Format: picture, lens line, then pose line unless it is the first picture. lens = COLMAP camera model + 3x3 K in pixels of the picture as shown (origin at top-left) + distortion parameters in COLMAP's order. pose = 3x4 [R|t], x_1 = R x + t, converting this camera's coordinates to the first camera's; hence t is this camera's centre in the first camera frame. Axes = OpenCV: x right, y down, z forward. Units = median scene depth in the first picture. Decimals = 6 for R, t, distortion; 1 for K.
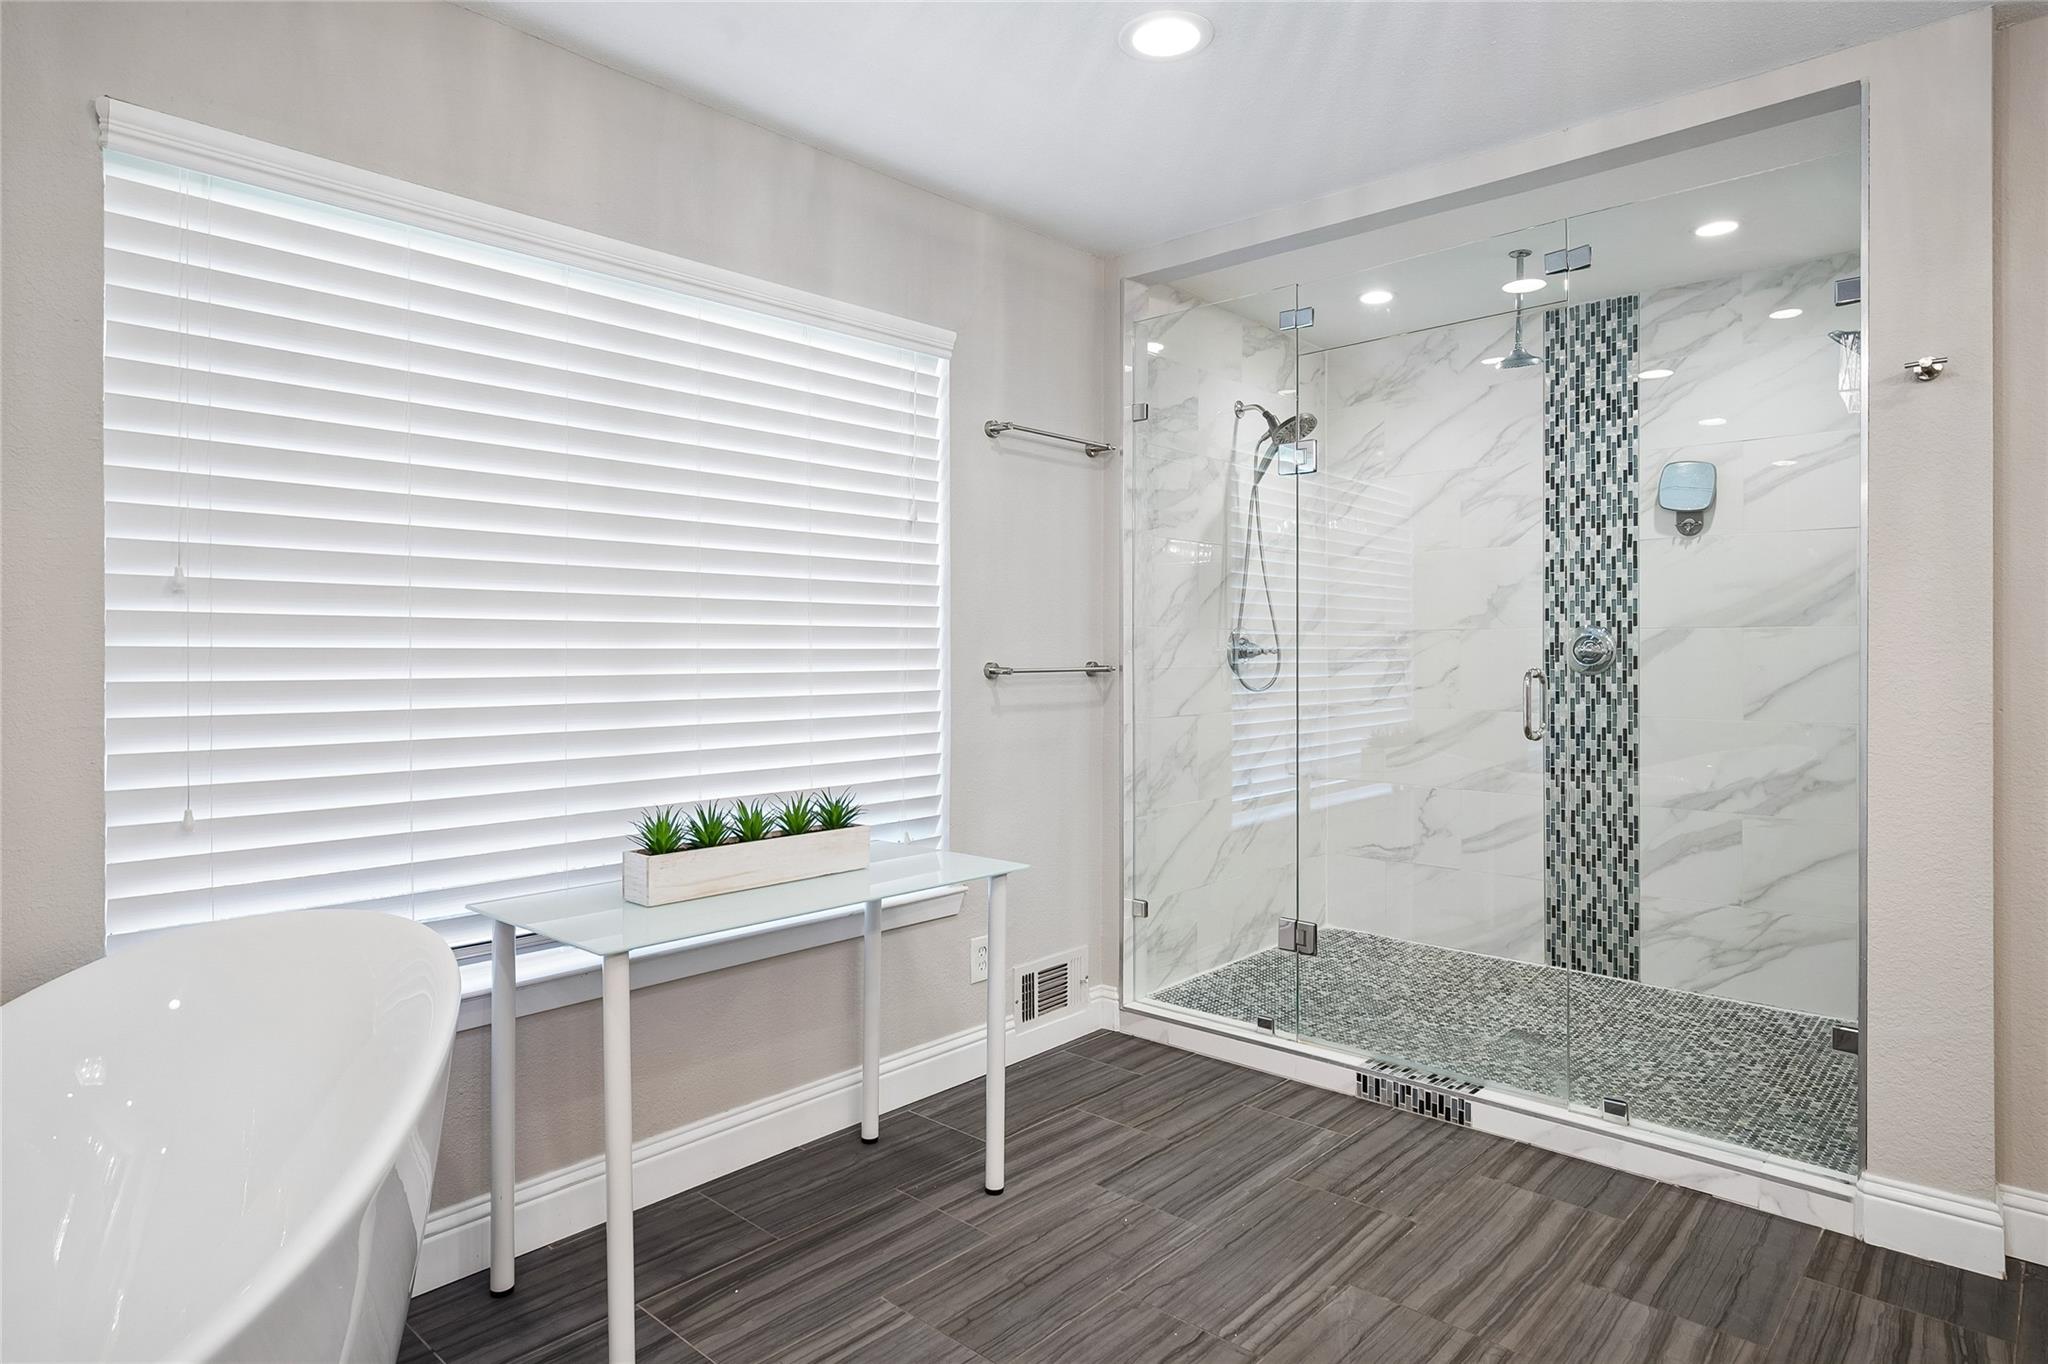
lens RADIAL K [[1142.3, 0, 1032.2], [0, 1142.3, 641.3], [0, 0, 1]] dist [0.000122, 0.000775]
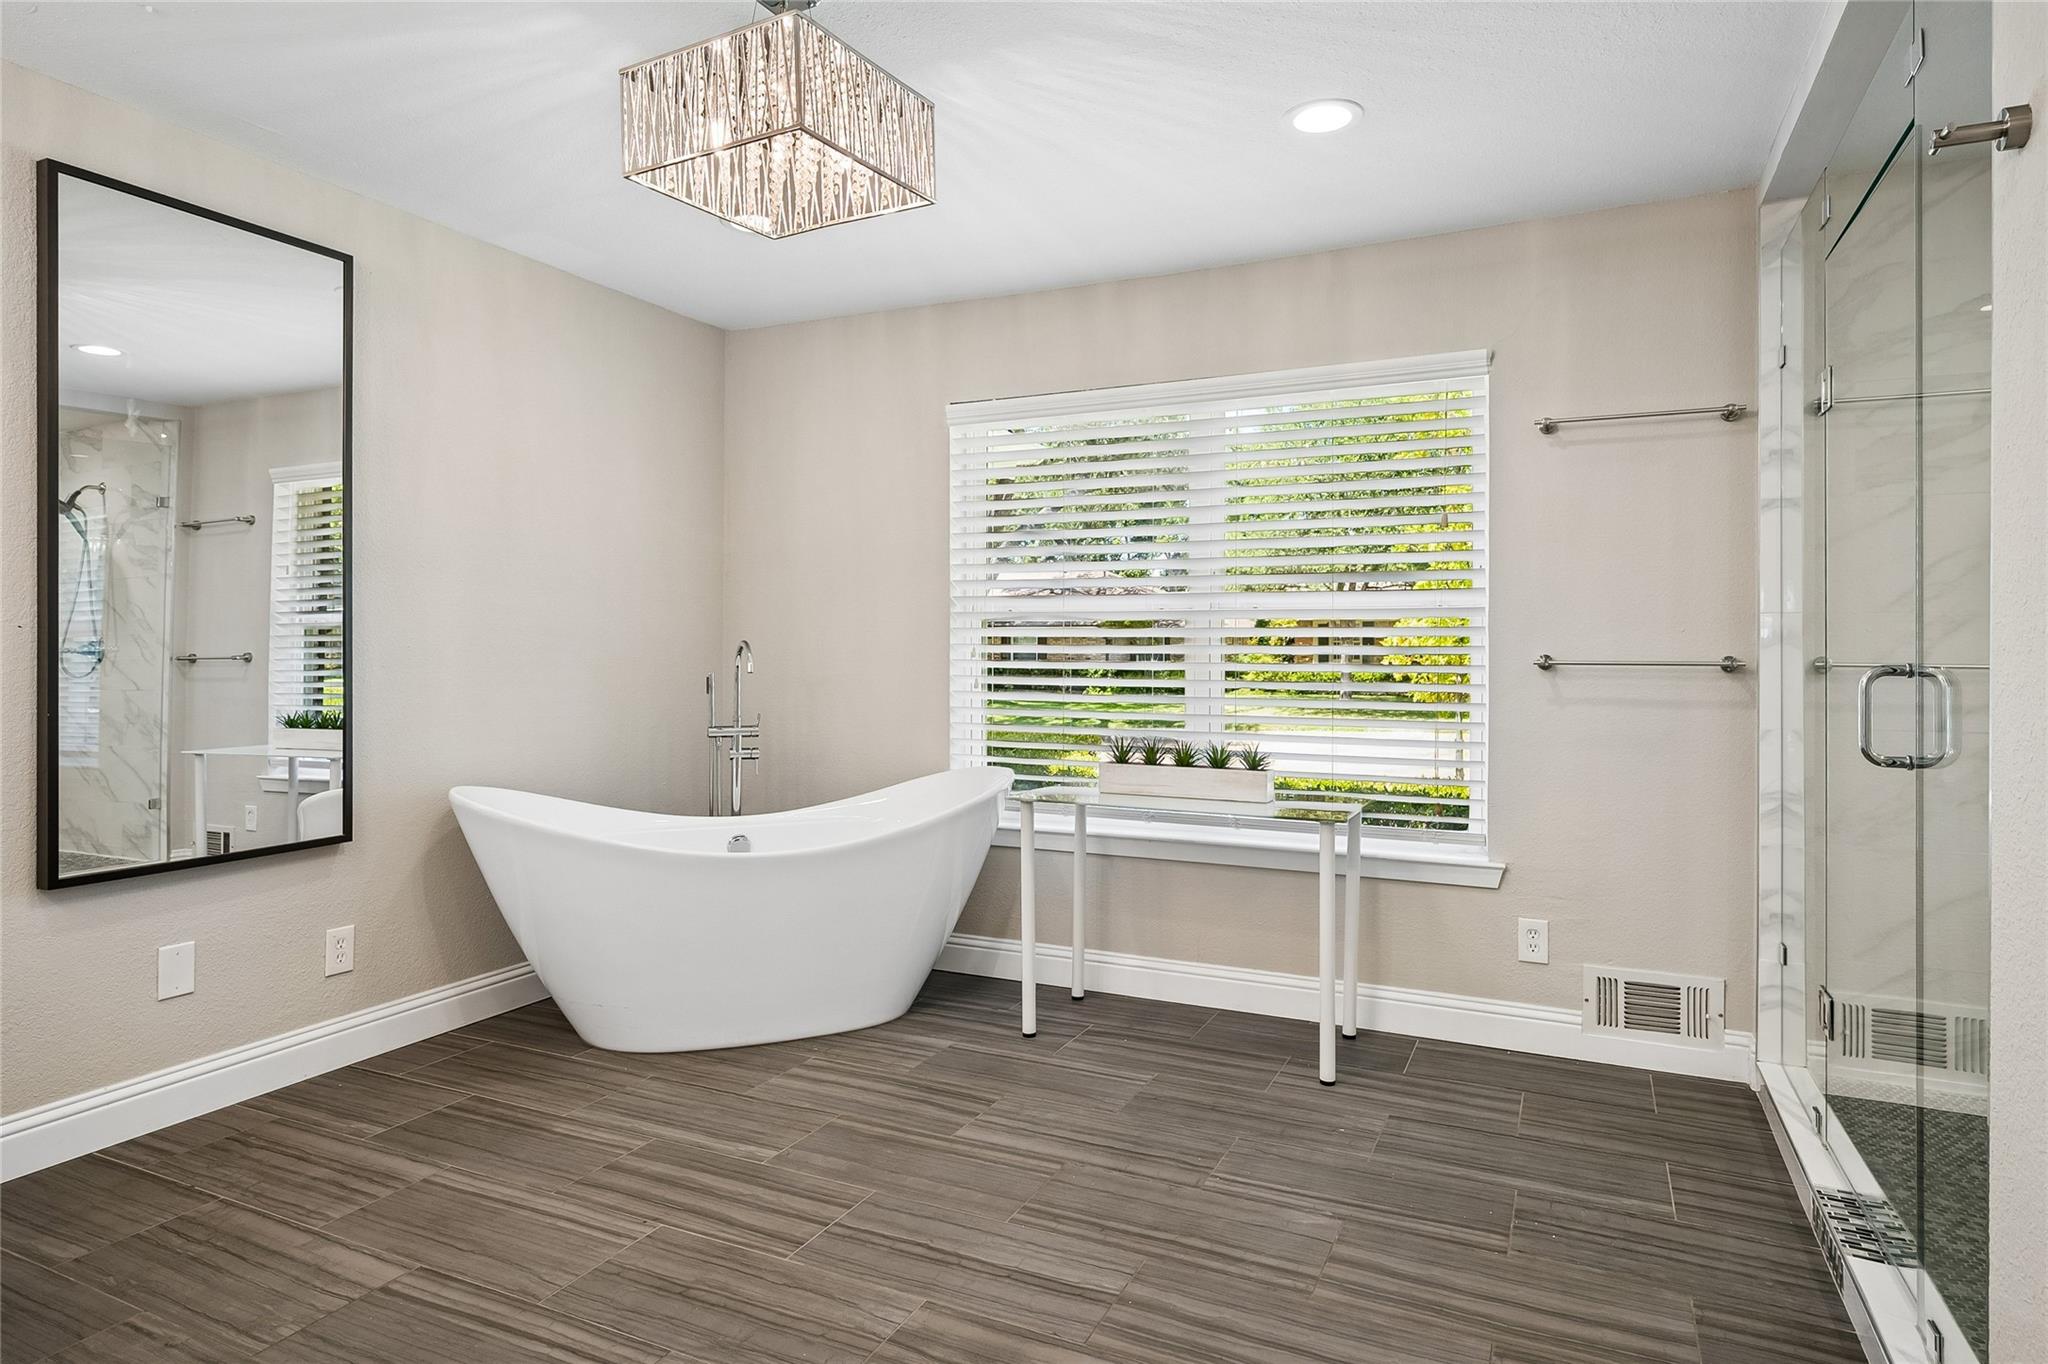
lens RADIAL K [[1142.3, 0, 1032.2], [0, 1142.3, 641.3], [0, 0, 1]] dist [0.000122, 0.000775]
pose [[0.304084, -0.002257, -0.952642, 0.970885], [0.002296, 0.999996, -0.001636, 0.009152], [0.952642, -0.001690, 0.304088, 0.307114]]
